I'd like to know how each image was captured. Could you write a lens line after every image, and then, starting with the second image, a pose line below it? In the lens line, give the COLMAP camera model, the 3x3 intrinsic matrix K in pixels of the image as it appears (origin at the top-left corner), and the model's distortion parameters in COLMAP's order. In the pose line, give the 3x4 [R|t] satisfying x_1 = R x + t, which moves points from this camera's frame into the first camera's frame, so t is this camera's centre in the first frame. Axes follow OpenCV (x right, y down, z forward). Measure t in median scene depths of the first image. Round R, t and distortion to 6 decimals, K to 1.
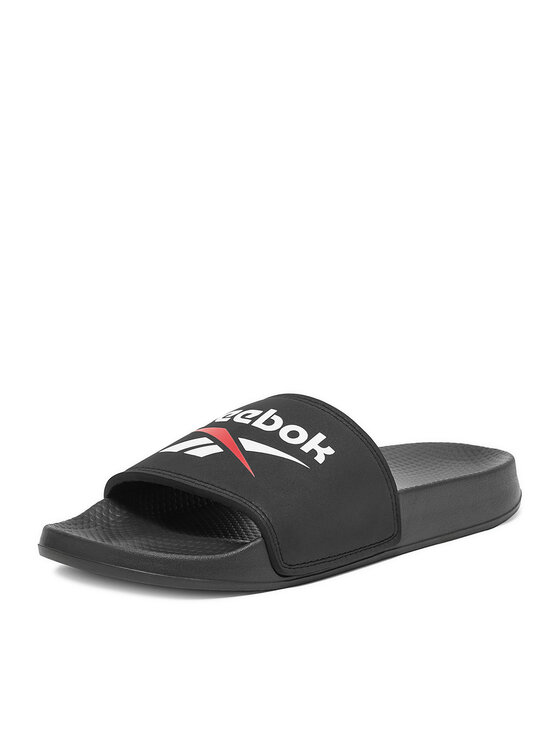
lens RADIAL K [[1350.4, 0, 280.0], [0, 1350.4, 373.0], [0, 0, 1]] dist [0.018113, 0.000000]
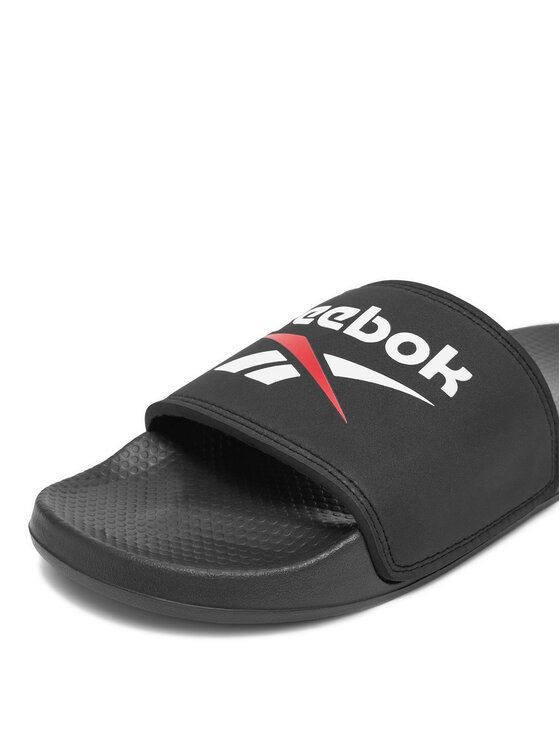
lens RADIAL K [[806.5, 0, 278.5], [0, 806.5, 374.7], [0, 0, 1]] dist [-0.171082, 0.000000]
pose [[0.992087, -0.011759, -0.125001, -0.003325], [0.033411, 0.984432, 0.172560, -0.010614], [0.121026, -0.175371, 0.977035, 0.604368]]
